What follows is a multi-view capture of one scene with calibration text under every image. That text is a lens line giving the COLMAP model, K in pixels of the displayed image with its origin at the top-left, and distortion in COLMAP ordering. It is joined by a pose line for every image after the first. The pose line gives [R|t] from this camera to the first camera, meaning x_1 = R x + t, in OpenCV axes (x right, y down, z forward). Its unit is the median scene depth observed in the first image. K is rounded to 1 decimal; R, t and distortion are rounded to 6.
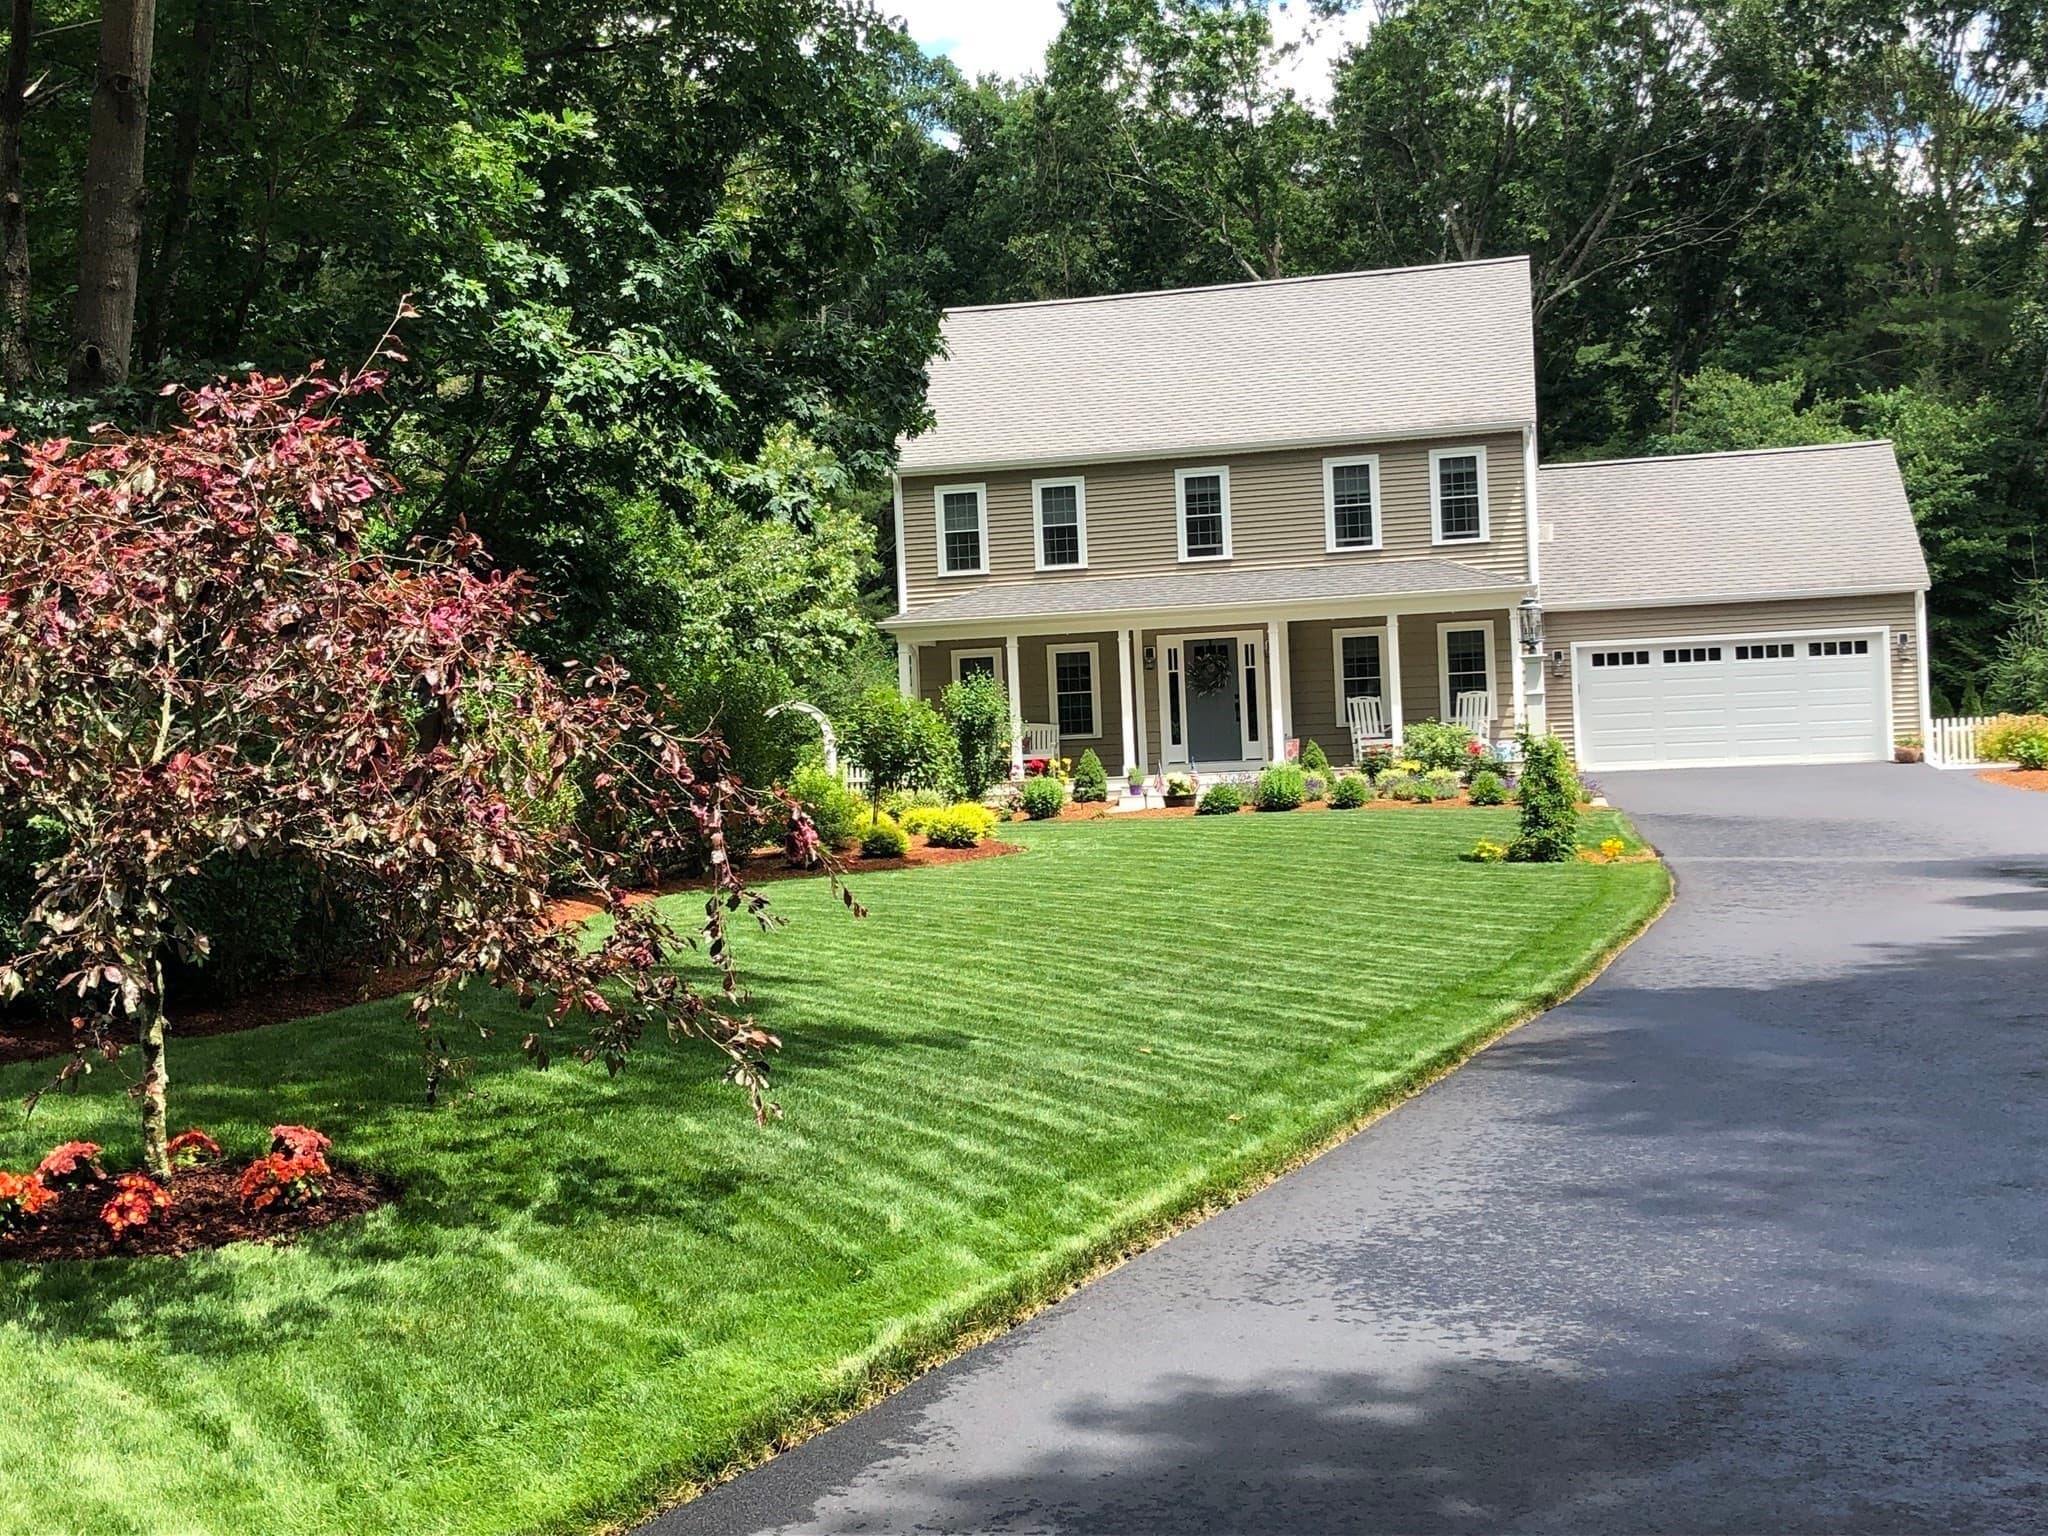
lens RADIAL K [[2303.6, 0, 984.0], [0, 2303.6, 748.1], [0, 0, 1]] dist [0.018937, -0.018174]
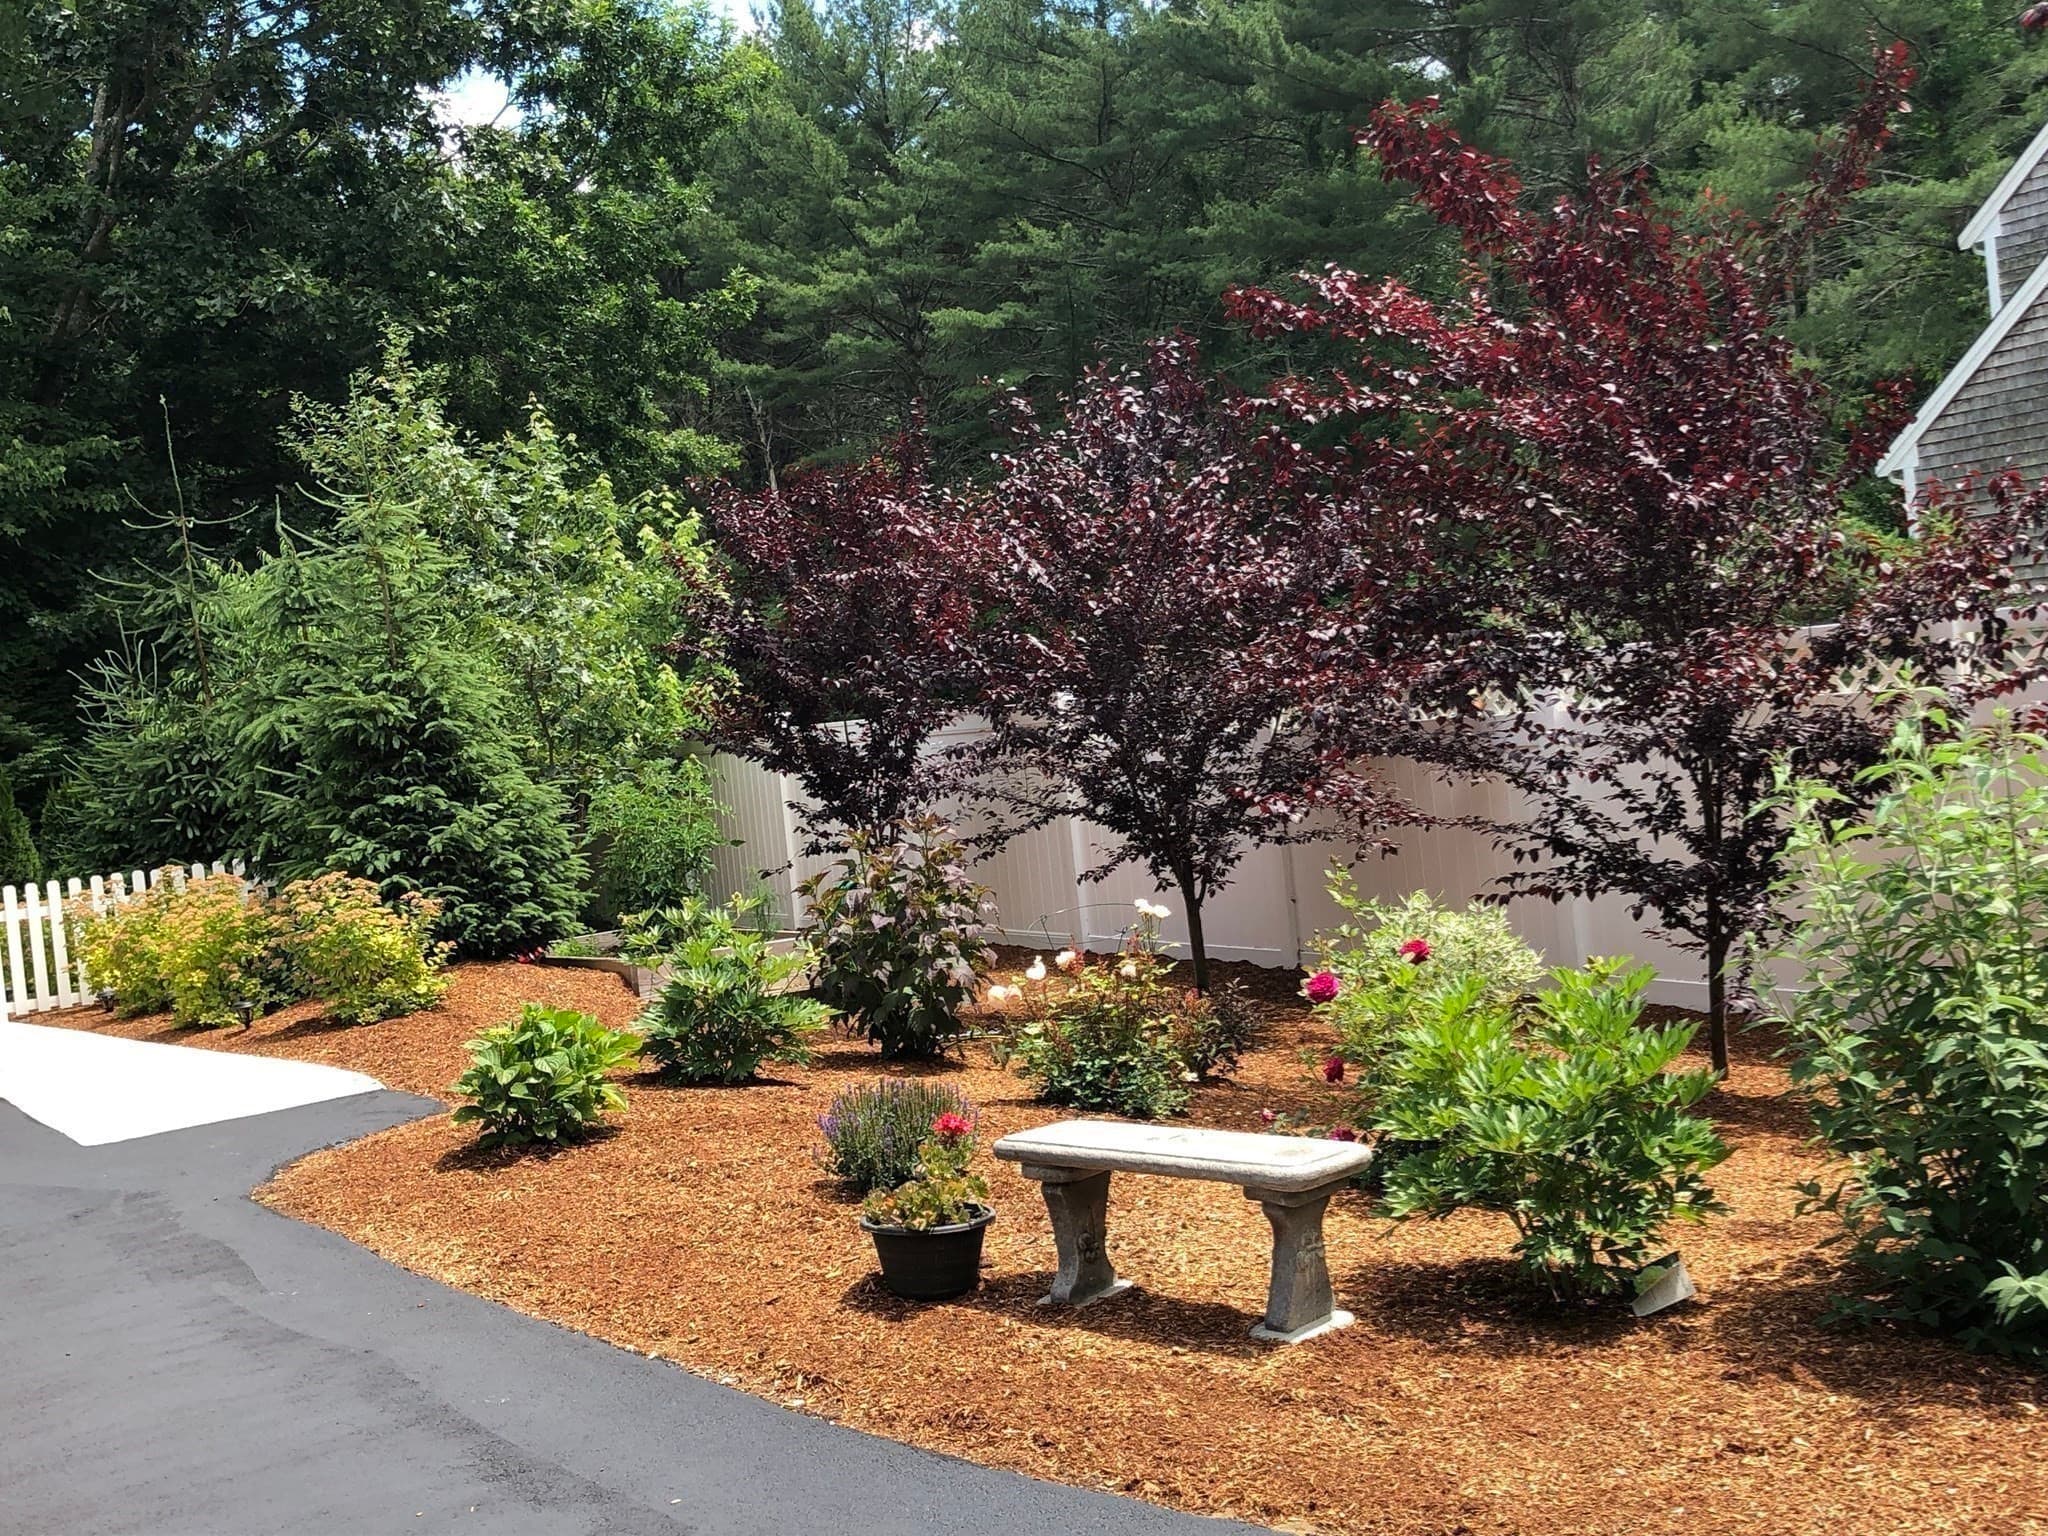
lens RADIAL K [[2416.8, 0, 1024.0], [0, 2416.8, 768.0], [0, 0, 1]] dist [0.134560, -0.351778]
pose [[0.664146, -0.048937, 0.745999, 0.276835], [0.077393, 0.996995, -0.003499, -0.020343], [-0.743586, 0.060059, 0.665937, 0.719659]]
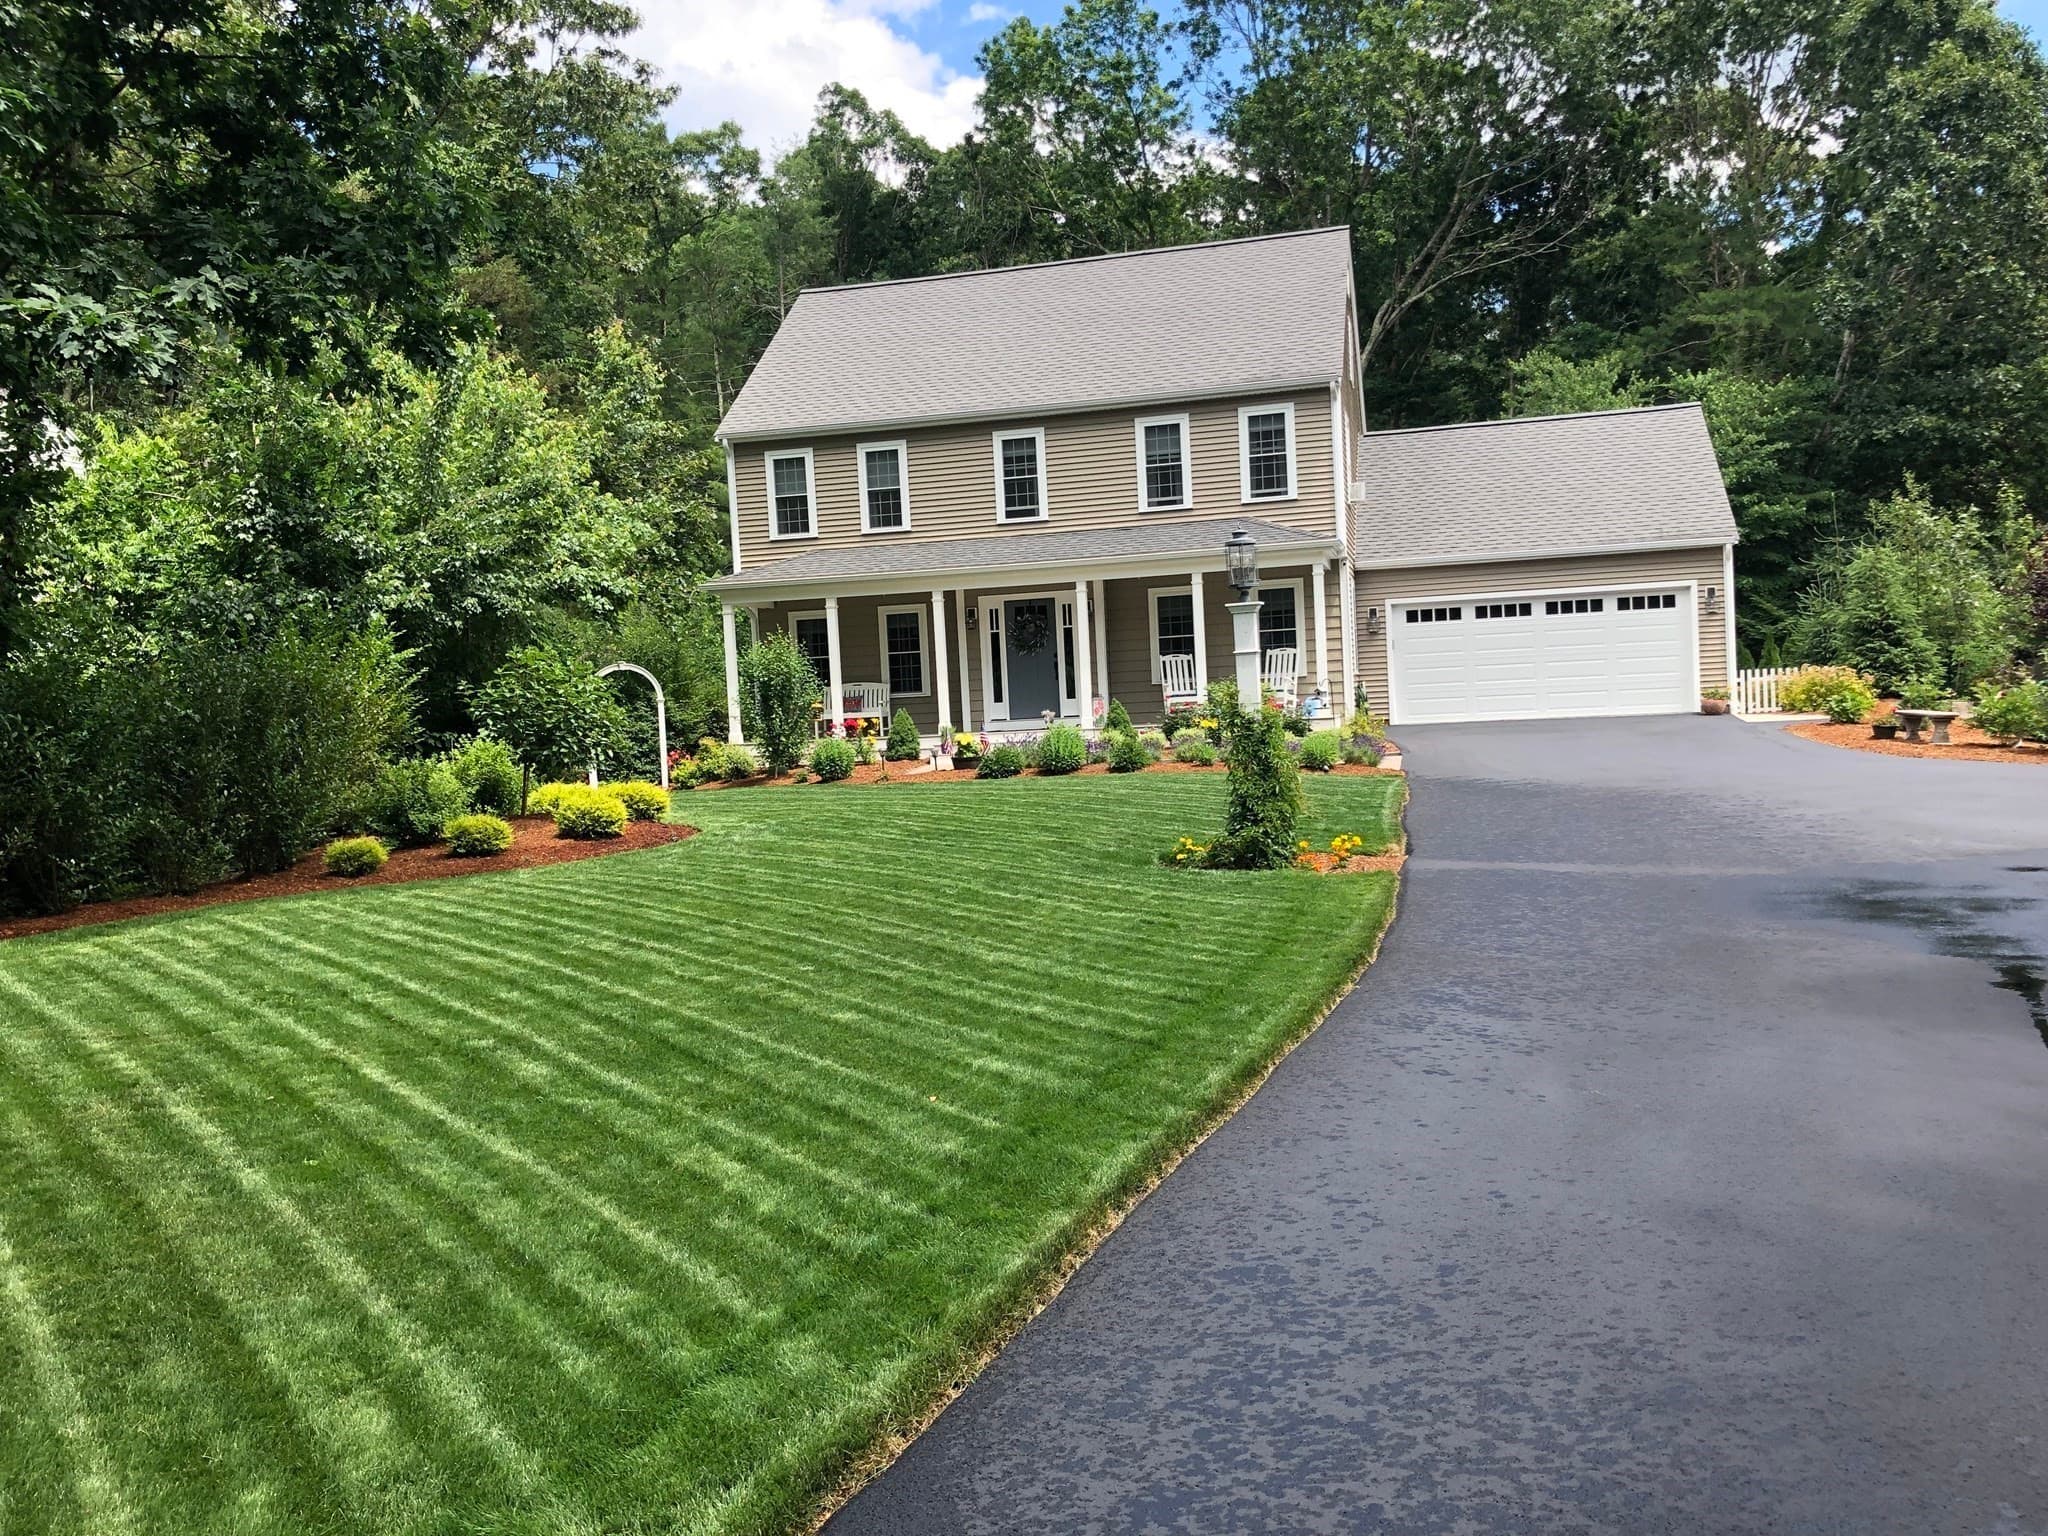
lens RADIAL K [[1671.4, 0, 1022.3], [0, 1671.4, 753.2], [0, 0, 1]] dist [0.062744, -0.074084]
pose [[0.999962, -0.007344, -0.004647, 0.098541], [0.007510, 0.999297, 0.036721, -0.006151], [0.004374, -0.036754, 0.999315, 0.256153]]
